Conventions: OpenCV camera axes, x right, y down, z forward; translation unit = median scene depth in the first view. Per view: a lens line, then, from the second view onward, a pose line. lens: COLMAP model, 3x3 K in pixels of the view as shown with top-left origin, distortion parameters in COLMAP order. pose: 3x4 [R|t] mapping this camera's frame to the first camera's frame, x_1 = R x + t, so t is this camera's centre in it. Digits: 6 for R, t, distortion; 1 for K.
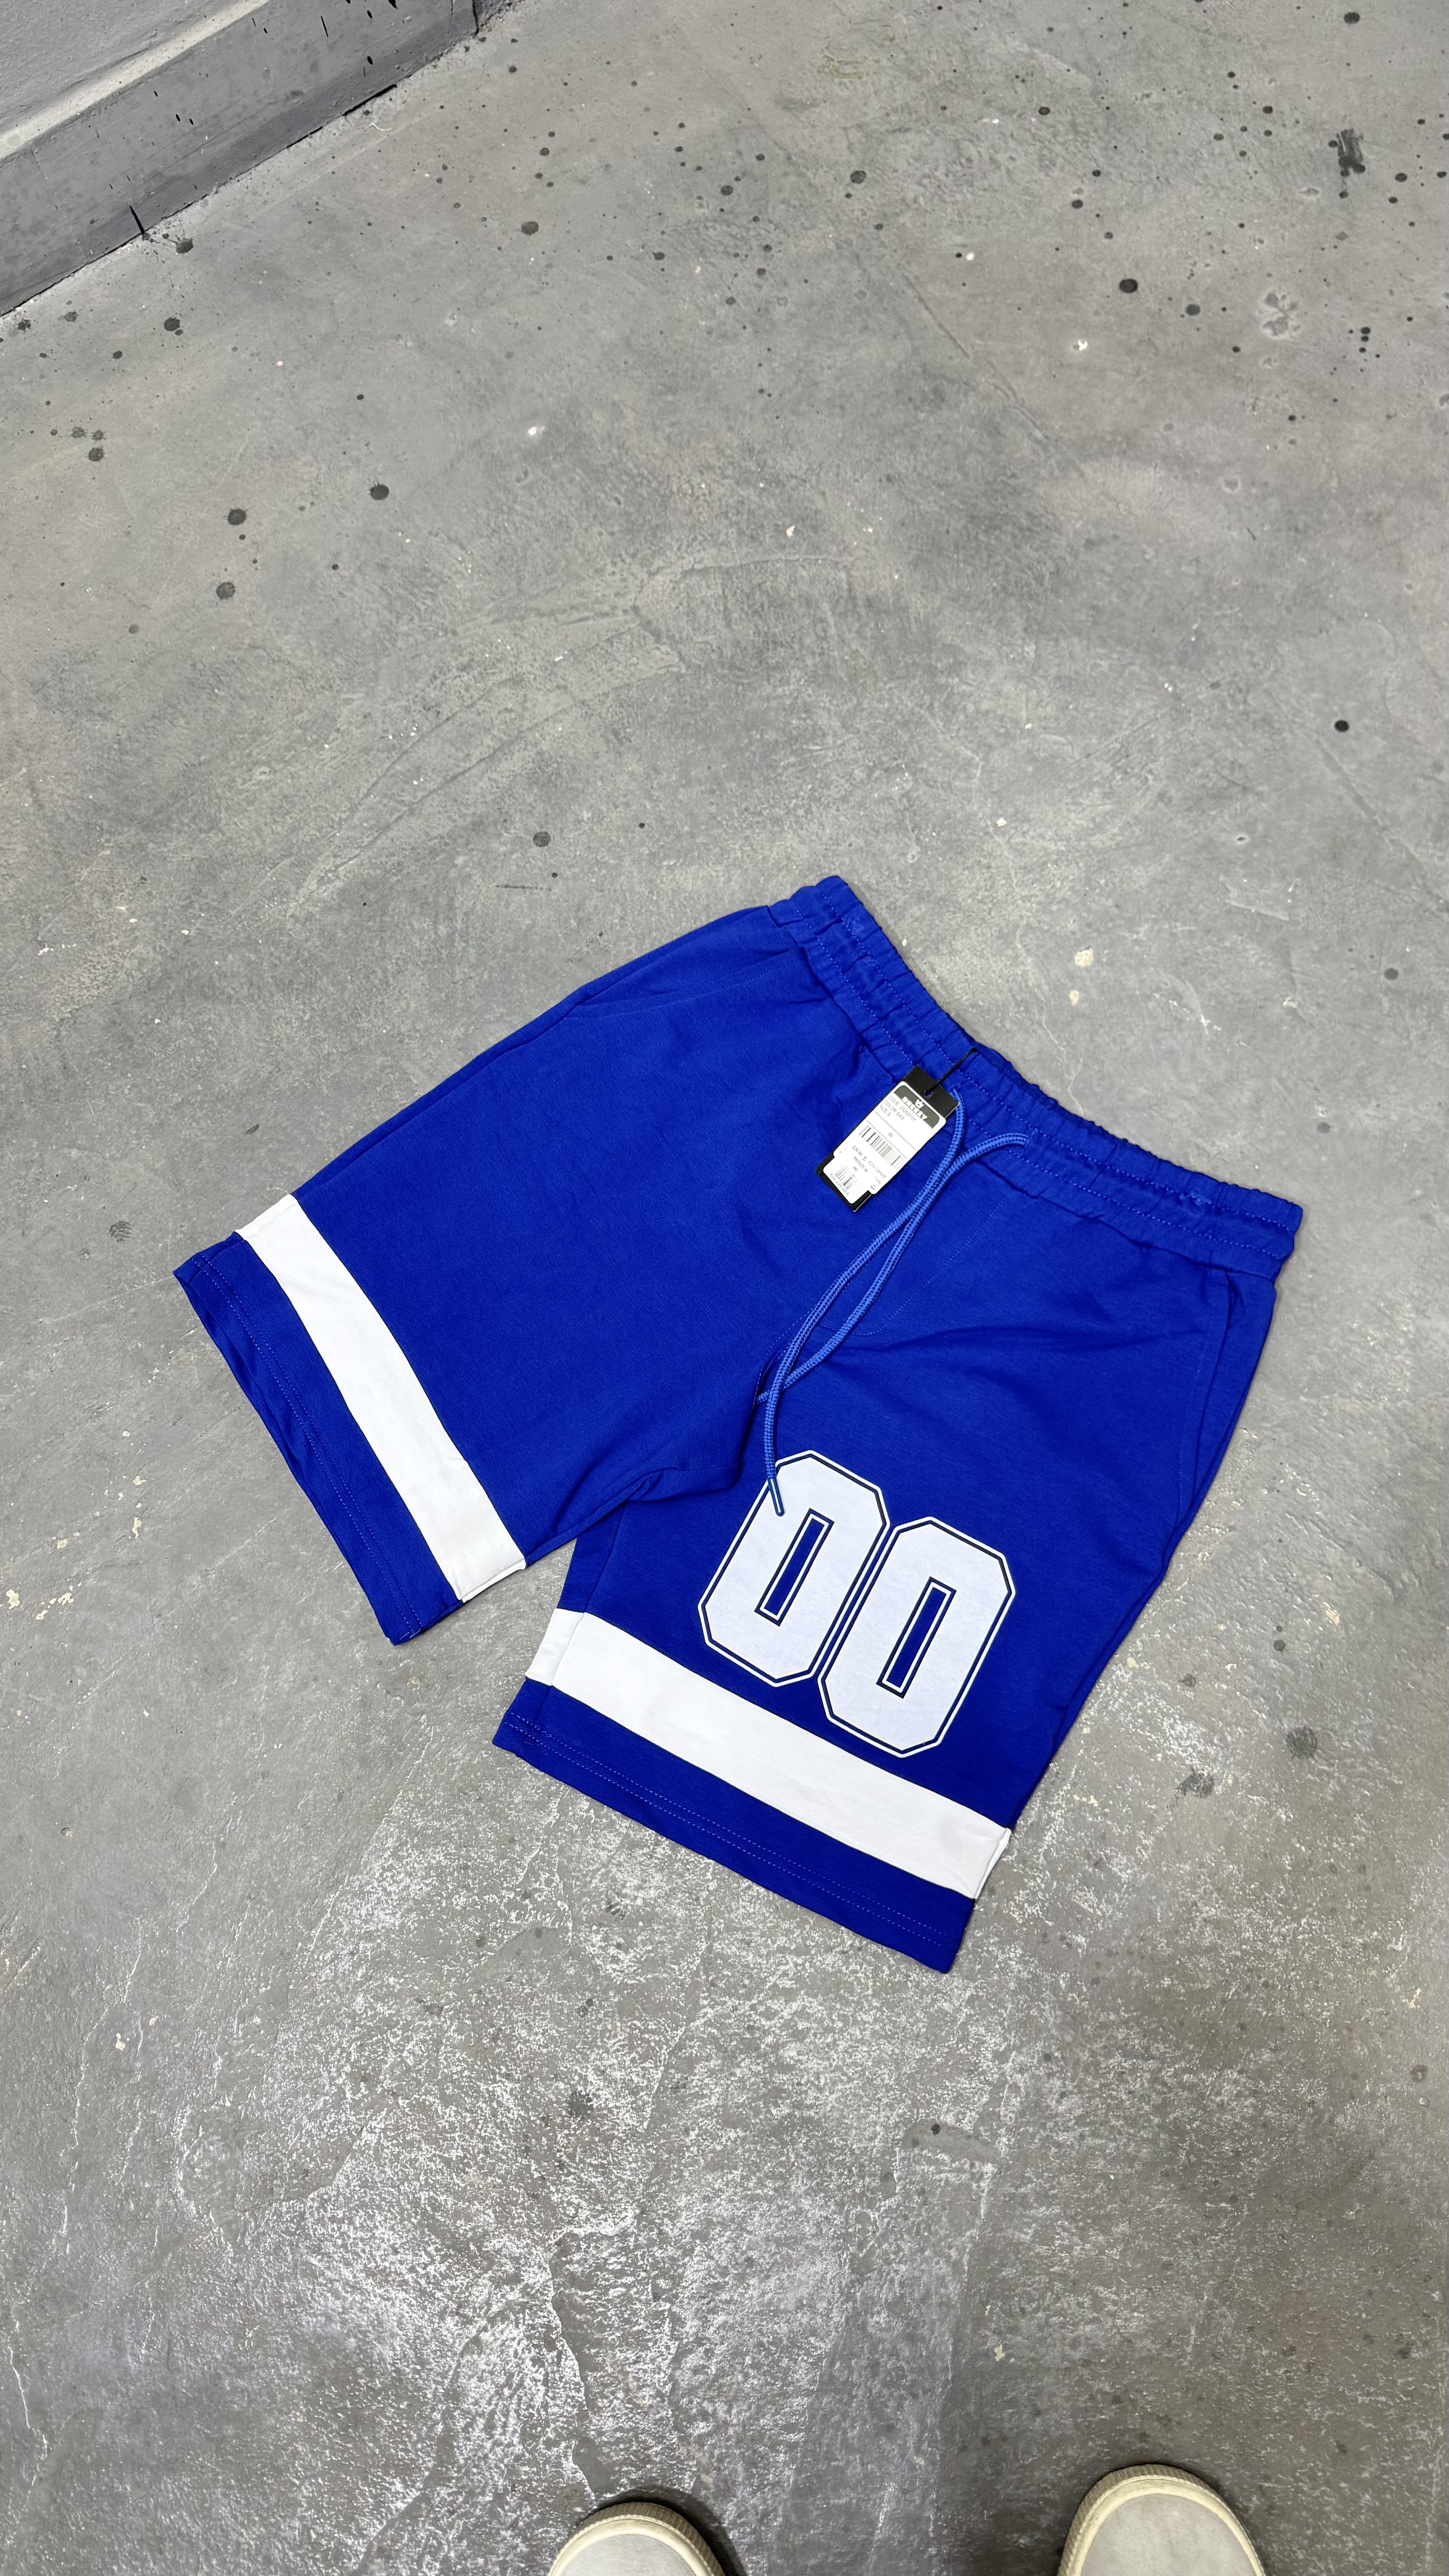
lens RADIAL K [[1797.3, 0, 720.9], [0, 1797.3, 1276.8], [0, 0, 1]] dist [0.094040, -0.128183]
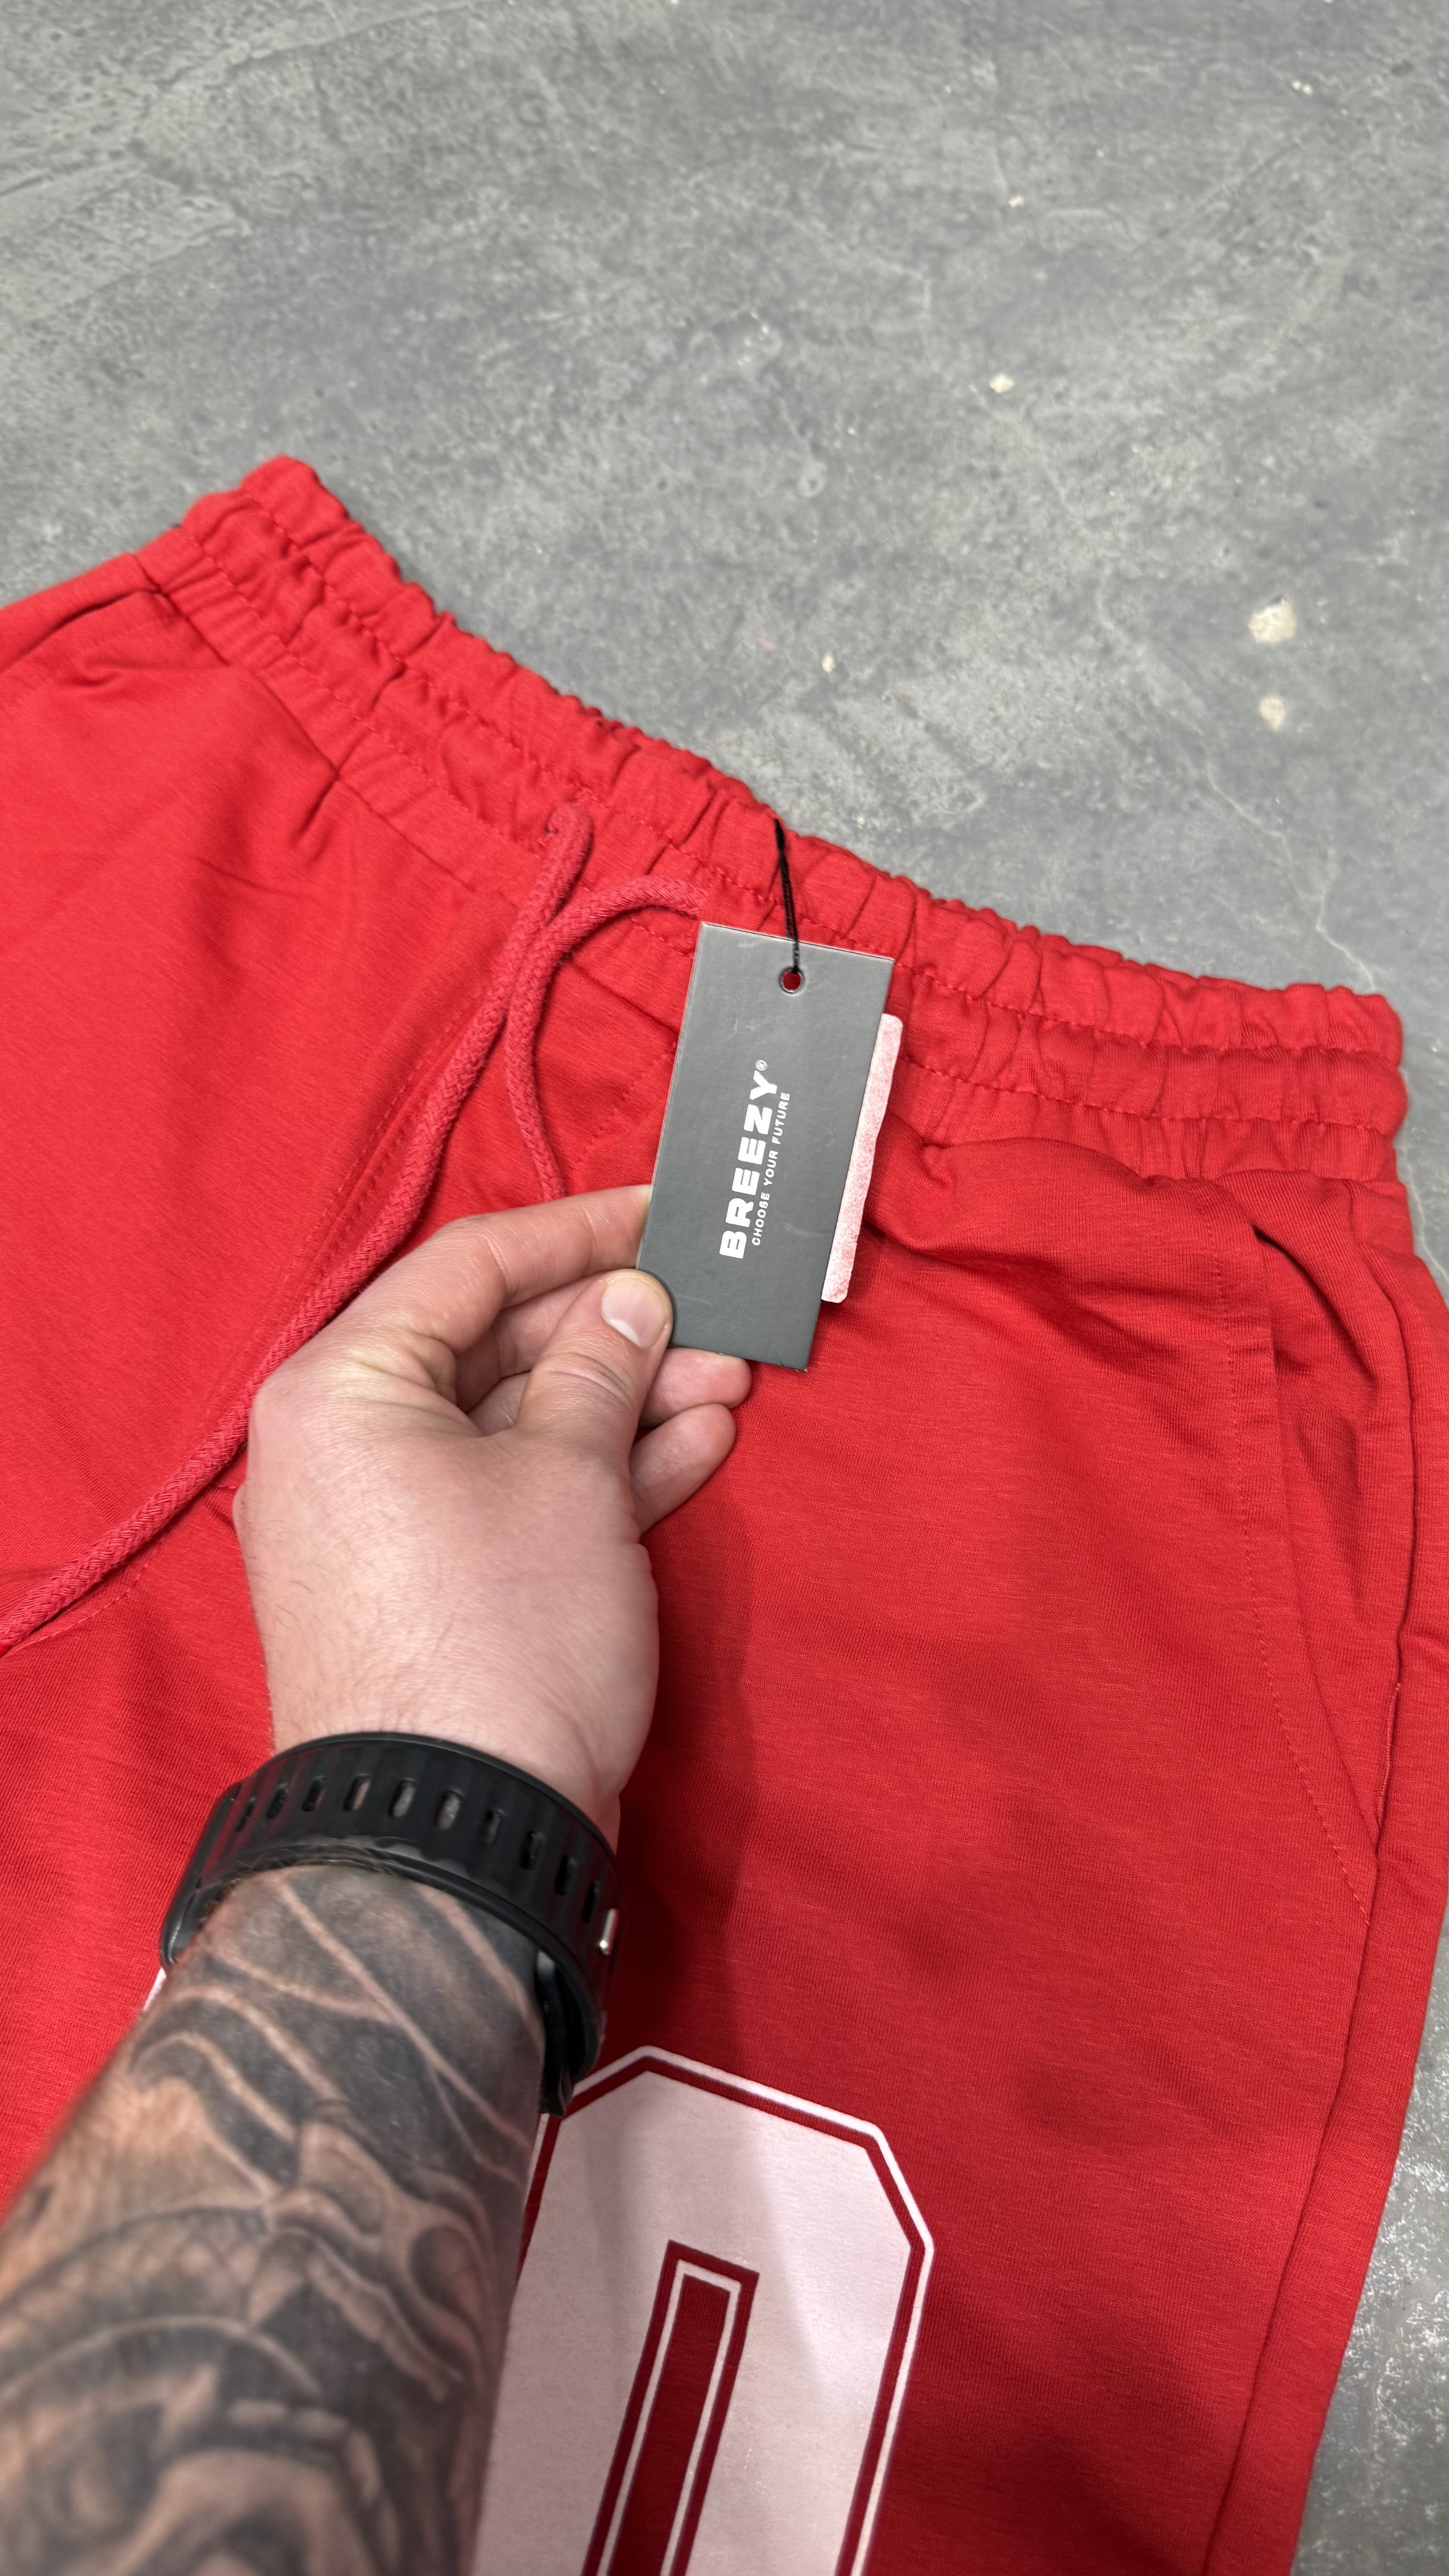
lens RADIAL K [[1811.9, 0, 724.5], [0, 1811.9, 1288.0], [0, 0, 1]] dist [-0.015715, 0.001499]
pose [[0.986394, -0.154488, 0.056216, 0.032176], [0.158947, 0.983522, -0.086140, -0.014176], [-0.041982, 0.093903, 0.994696, 0.581217]]
